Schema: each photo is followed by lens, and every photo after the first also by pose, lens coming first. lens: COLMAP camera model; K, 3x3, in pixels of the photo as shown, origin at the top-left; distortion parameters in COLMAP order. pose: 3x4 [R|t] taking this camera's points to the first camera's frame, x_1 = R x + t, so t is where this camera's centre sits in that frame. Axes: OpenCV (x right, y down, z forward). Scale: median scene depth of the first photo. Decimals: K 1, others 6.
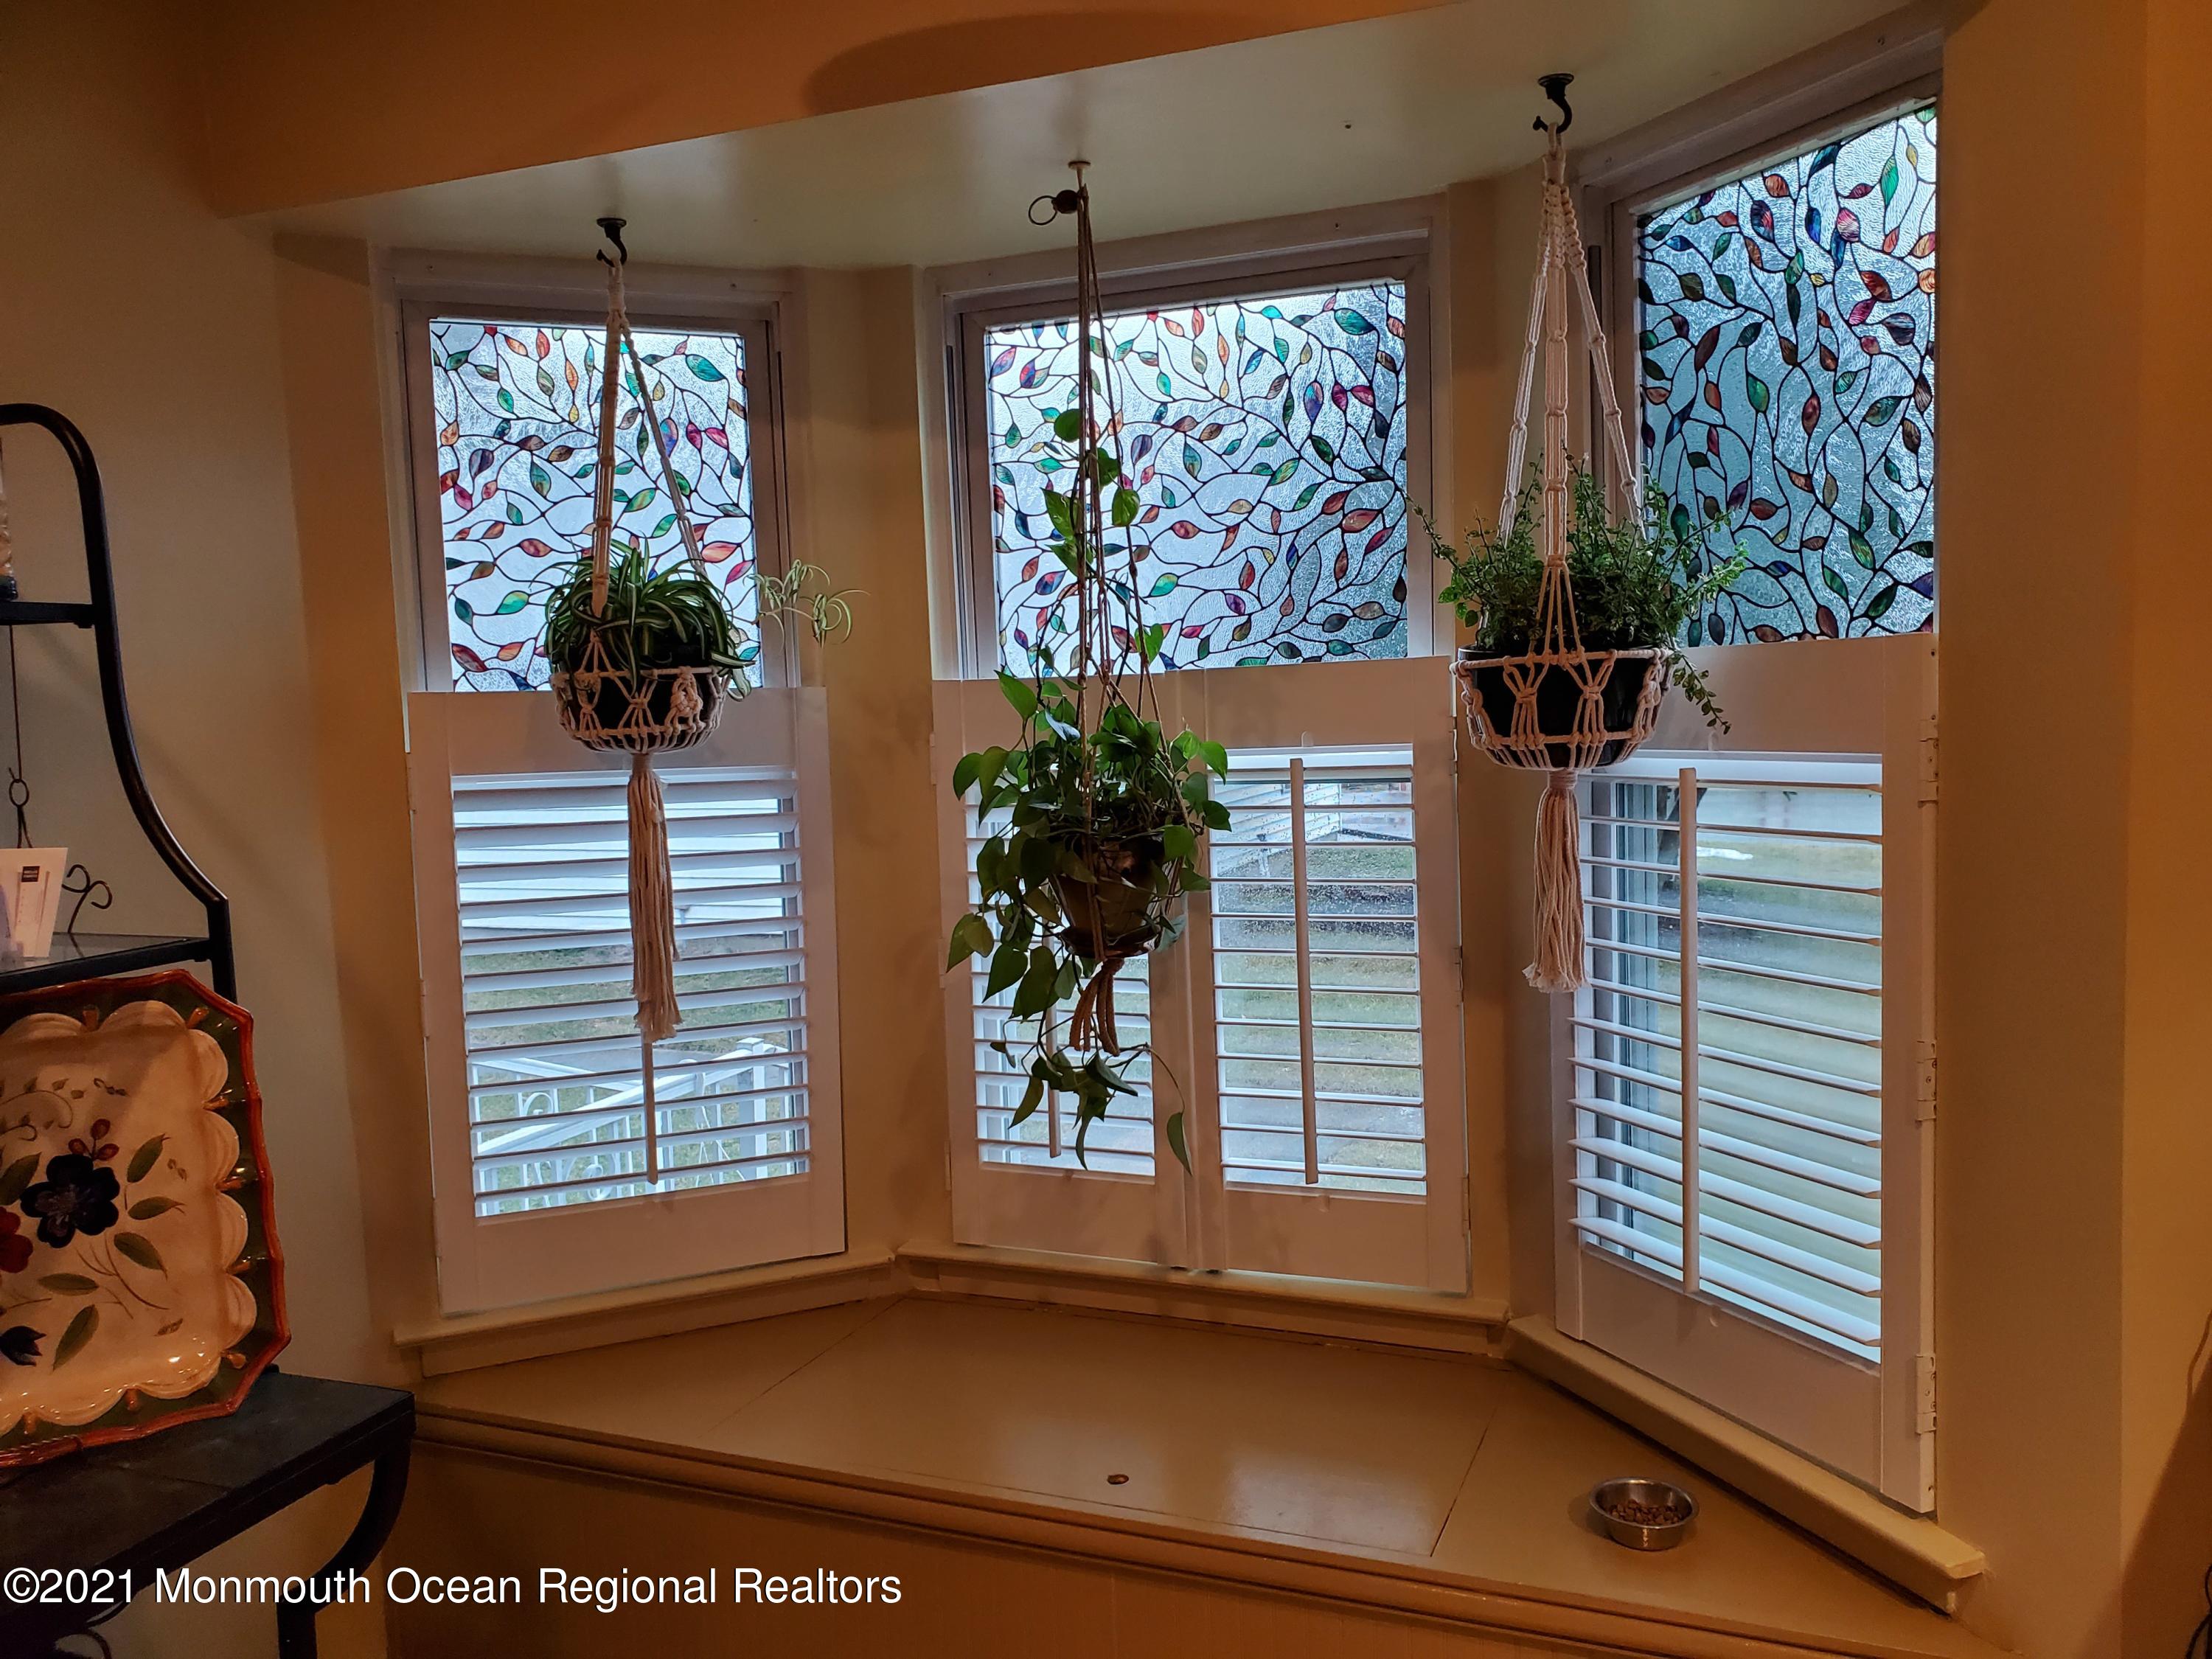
lens RADIAL K [[1697.8, 0, 1105.3], [0, 1697.8, 834.9], [0, 0, 1]] dist [0.013636, -0.000578]
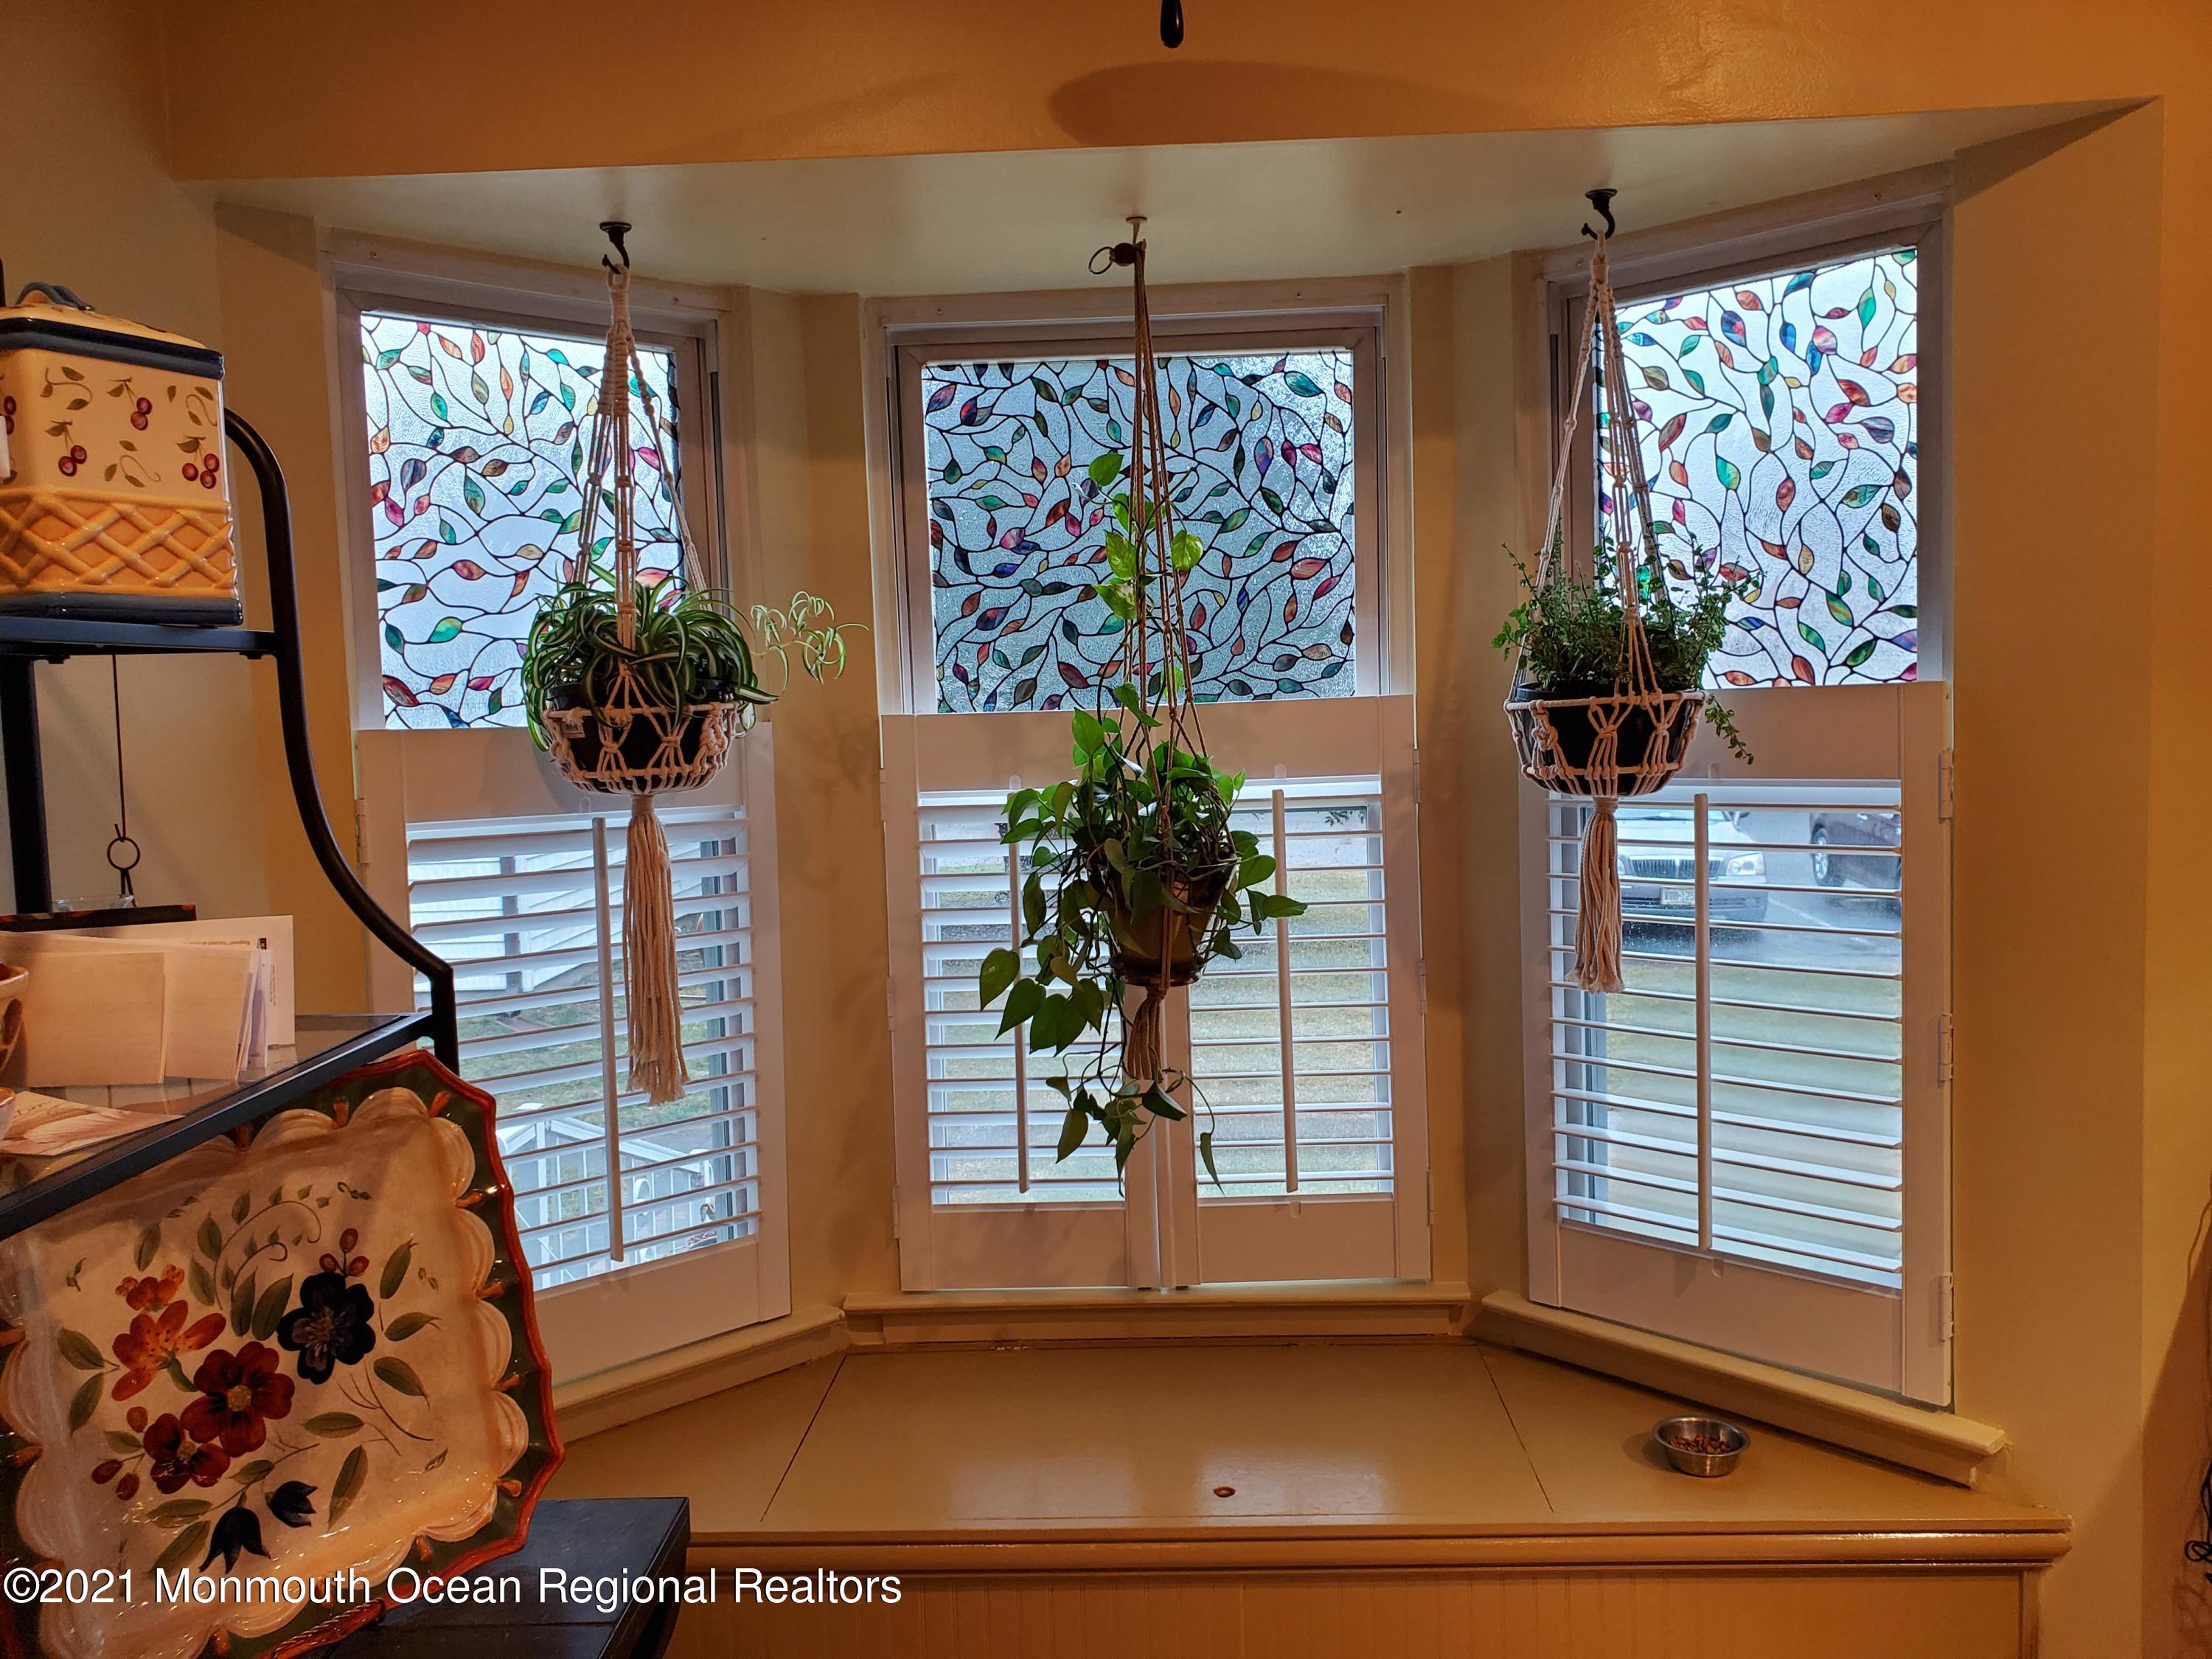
lens RADIAL K [[1697.8, 0, 1114.5], [0, 1697.8, 829.3], [0, 0, 1]] dist [0.013636, -0.000578]
pose [[0.940728, -0.021992, 0.338447, -0.354611], [0.029260, 0.999437, -0.016387, -0.006610], [-0.337896, 0.025319, 0.940843, 0.038619]]
